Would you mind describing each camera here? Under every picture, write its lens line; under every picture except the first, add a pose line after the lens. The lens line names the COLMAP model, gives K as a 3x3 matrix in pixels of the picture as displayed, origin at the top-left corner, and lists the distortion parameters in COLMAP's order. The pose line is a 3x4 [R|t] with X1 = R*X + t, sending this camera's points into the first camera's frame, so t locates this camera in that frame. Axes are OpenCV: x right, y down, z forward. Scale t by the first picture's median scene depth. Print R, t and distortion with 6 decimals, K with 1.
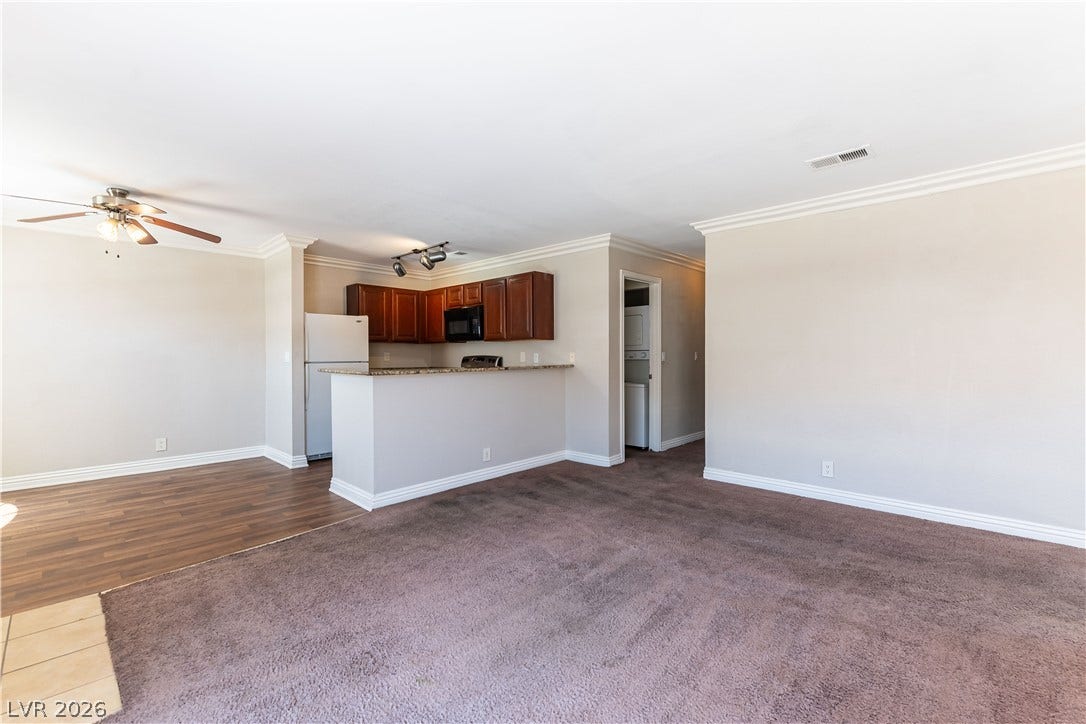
lens RADIAL K [[482.7, 0, 539.7], [0, 482.7, 362.6], [0, 0, 1]] dist [-0.005719, 0.000487]
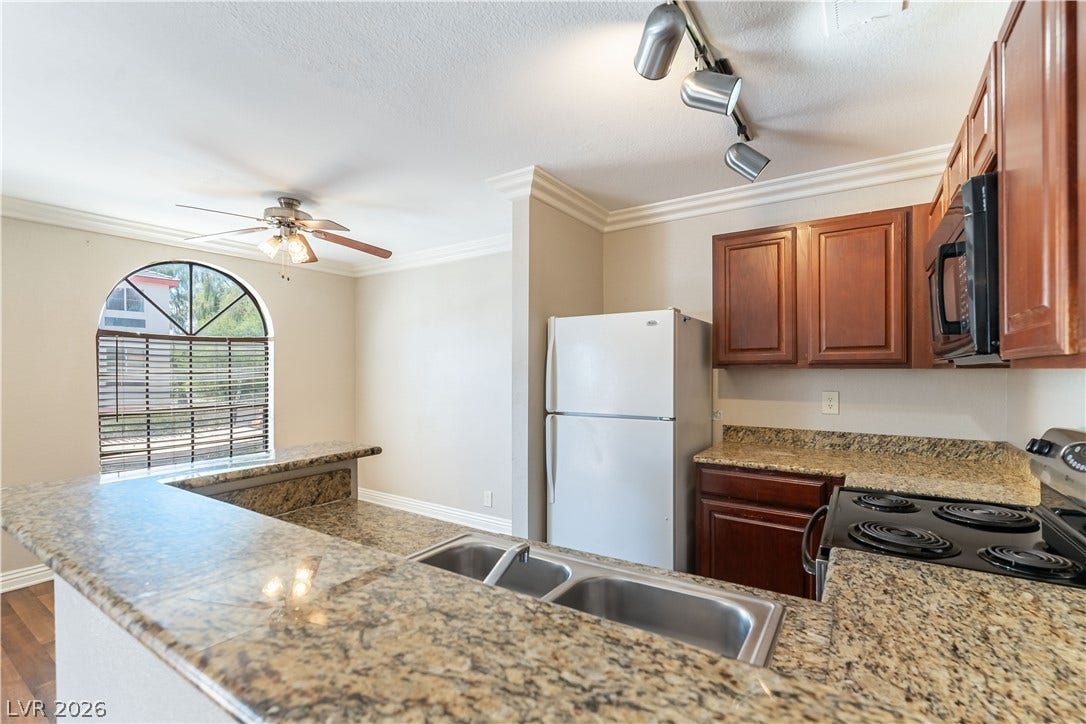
lens RADIAL K [[482.7, 0, 544.9], [0, 482.7, 368.2], [0, 0, 1]] dist [-0.005719, 0.000487]
pose [[0.192236, 0.000049, -0.981349, 0.025568], [-0.010724, 0.999940, -0.002051, -0.041250], [0.981290, 0.010918, 0.192225, 0.791266]]
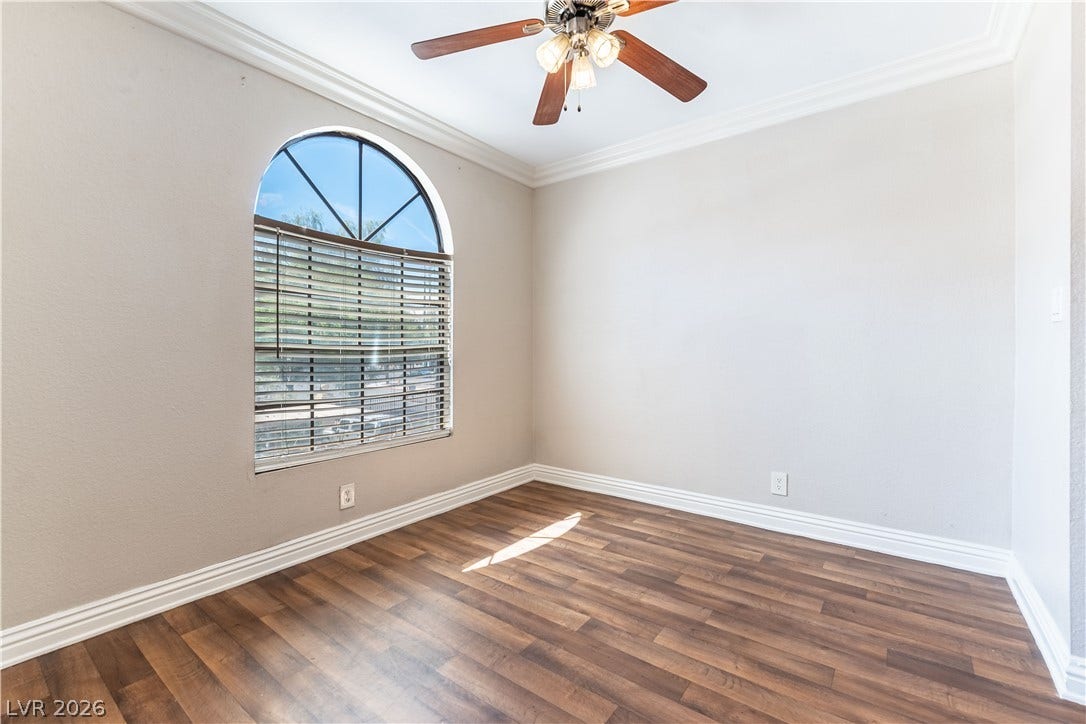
lens RADIAL K [[482.7, 0, 551.0], [0, 482.7, 344.8], [0, 0, 1]] dist [-0.005719, 0.000487]
pose [[0.136112, -0.006528, -0.990672, -0.231619], [-0.015777, 0.999837, -0.008756, 0.017695], [0.990568, 0.016821, 0.135987, 0.560736]]
